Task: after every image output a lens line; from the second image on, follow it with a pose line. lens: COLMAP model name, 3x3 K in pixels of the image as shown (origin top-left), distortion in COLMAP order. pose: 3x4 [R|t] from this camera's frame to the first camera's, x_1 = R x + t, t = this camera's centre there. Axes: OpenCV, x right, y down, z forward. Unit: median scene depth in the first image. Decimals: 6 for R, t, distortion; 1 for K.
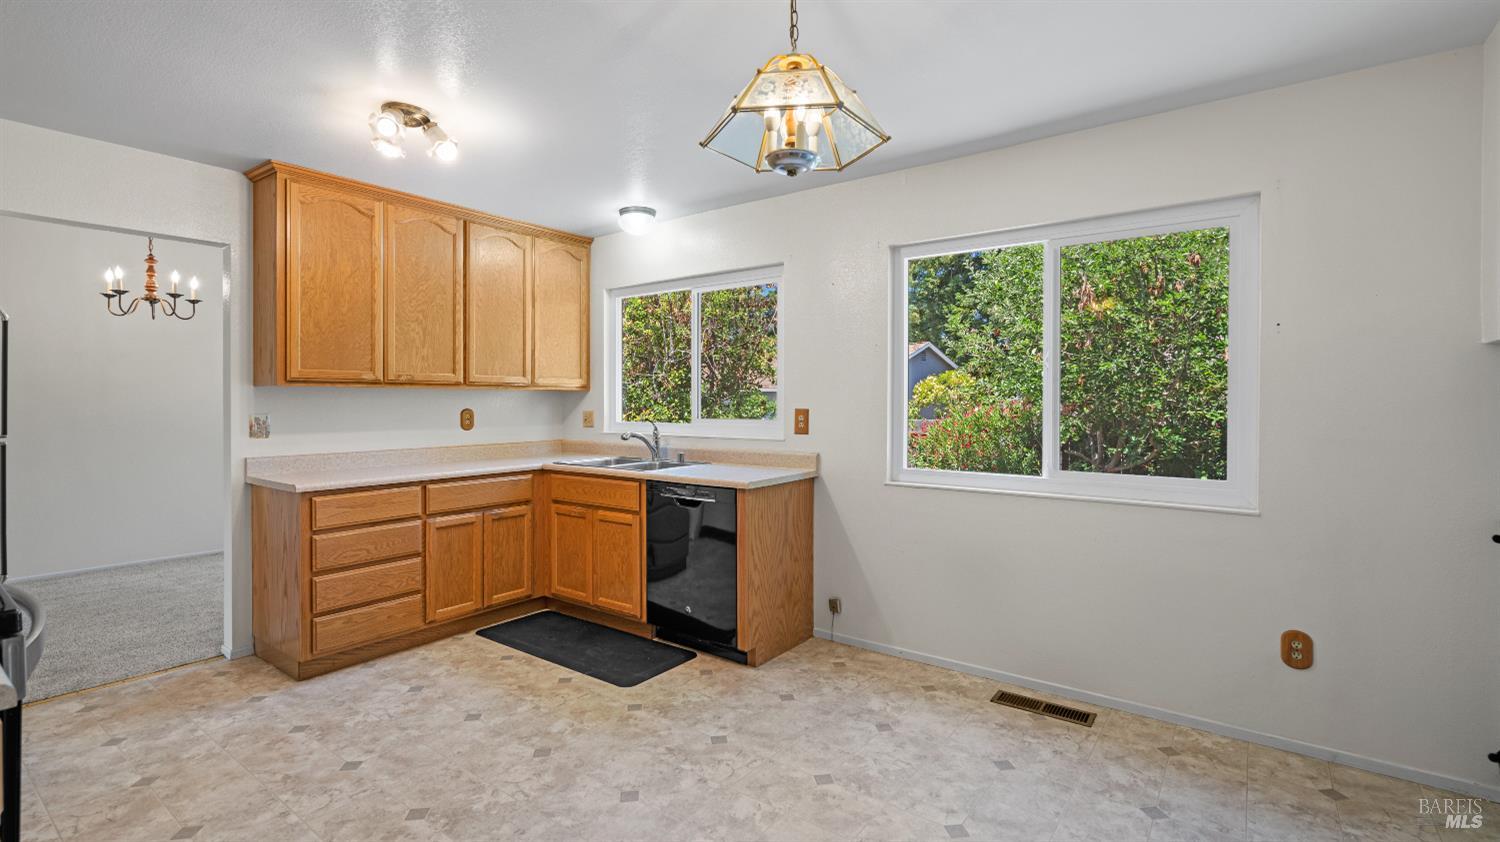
lens RADIAL K [[680.5, 0, 739.2], [0, 680.5, 404.6], [0, 0, 1]] dist [-0.001331, 0.001026]
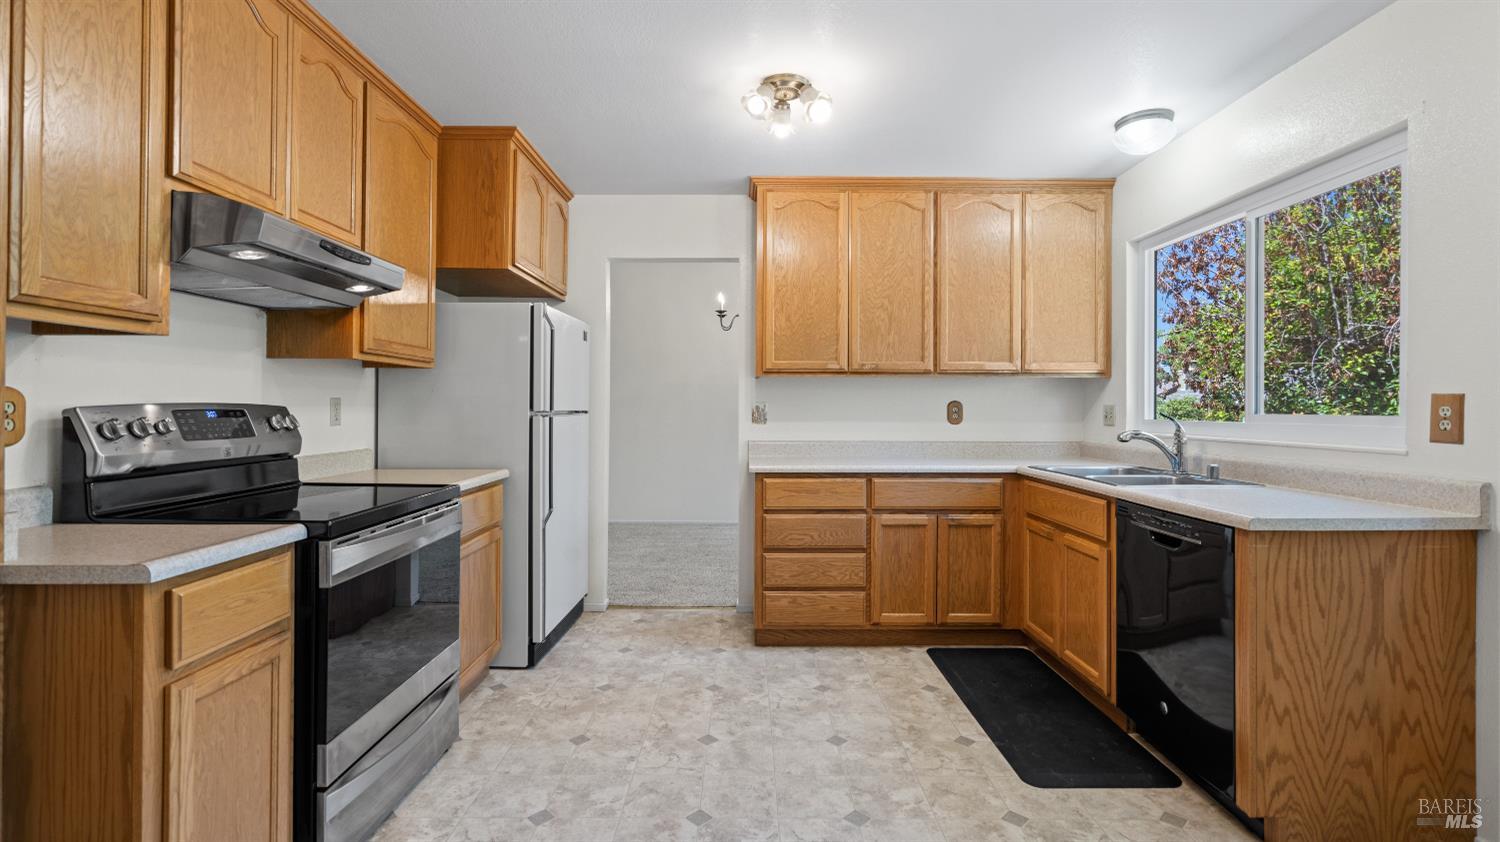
lens RADIAL K [[676.8, 0, 750.3], [0, 676.8, 404.1], [0, 0, 1]] dist [-0.002498, 0.001479]
pose [[0.610074, 0.000399, -0.792345, 0.179272], [-0.009525, 0.999931, -0.006830, 0.023194], [0.792287, 0.011714, 0.610036, 0.283044]]
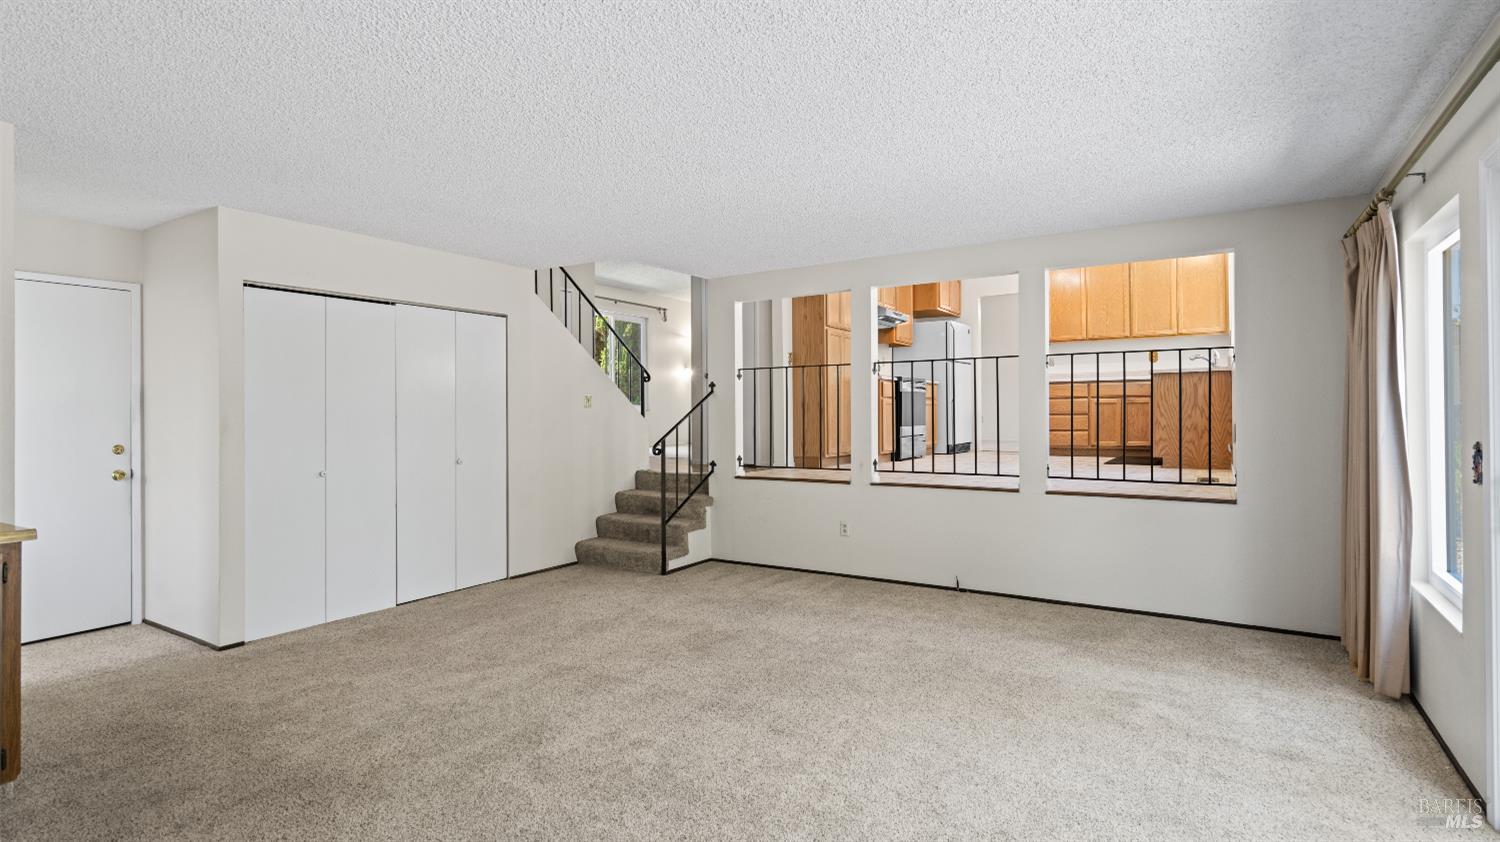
lens RADIAL K [[742.8, 0, 748.0], [0, 742.8, 405.4], [0, 0, 1]] dist [0.000770, -0.000132]
pose [[0.079089, -0.010198, -0.996815, 1.818584], [0.001043, 0.999948, -0.010148, 0.208755], [0.996867, -0.000237, 0.079096, -0.295026]]
